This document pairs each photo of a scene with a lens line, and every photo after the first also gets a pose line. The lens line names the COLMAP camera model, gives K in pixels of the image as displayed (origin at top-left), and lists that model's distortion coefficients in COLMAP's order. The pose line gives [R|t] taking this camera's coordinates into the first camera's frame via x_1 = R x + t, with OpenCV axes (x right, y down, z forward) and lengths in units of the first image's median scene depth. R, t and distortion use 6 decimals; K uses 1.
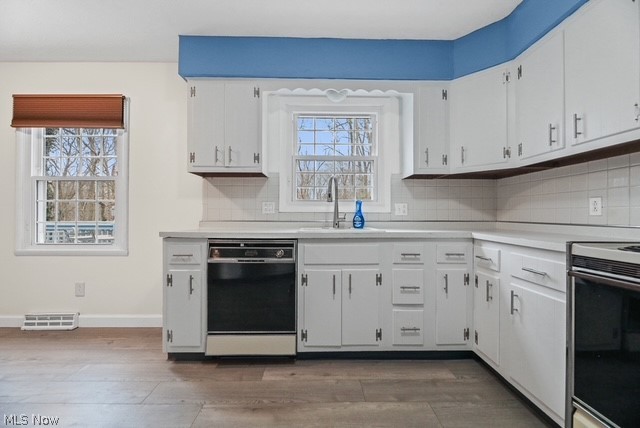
lens RADIAL K [[262.6, 0, 319.3], [0, 262.6, 213.8], [0, 0, 1]] dist [-0.003035, -0.001114]
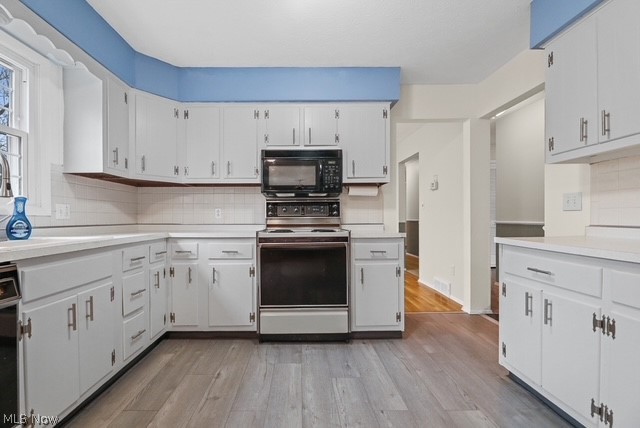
lens RADIAL K [[262.6, 0, 319.4], [0, 262.6, 218.3], [0, 0, 1]] dist [-0.003035, -0.001114]
pose [[-0.032646, -0.002924, 0.999463, -0.658210], [-0.003336, 0.999990, 0.002817, -0.002113], [-0.999461, -0.003242, -0.032655, 0.353025]]
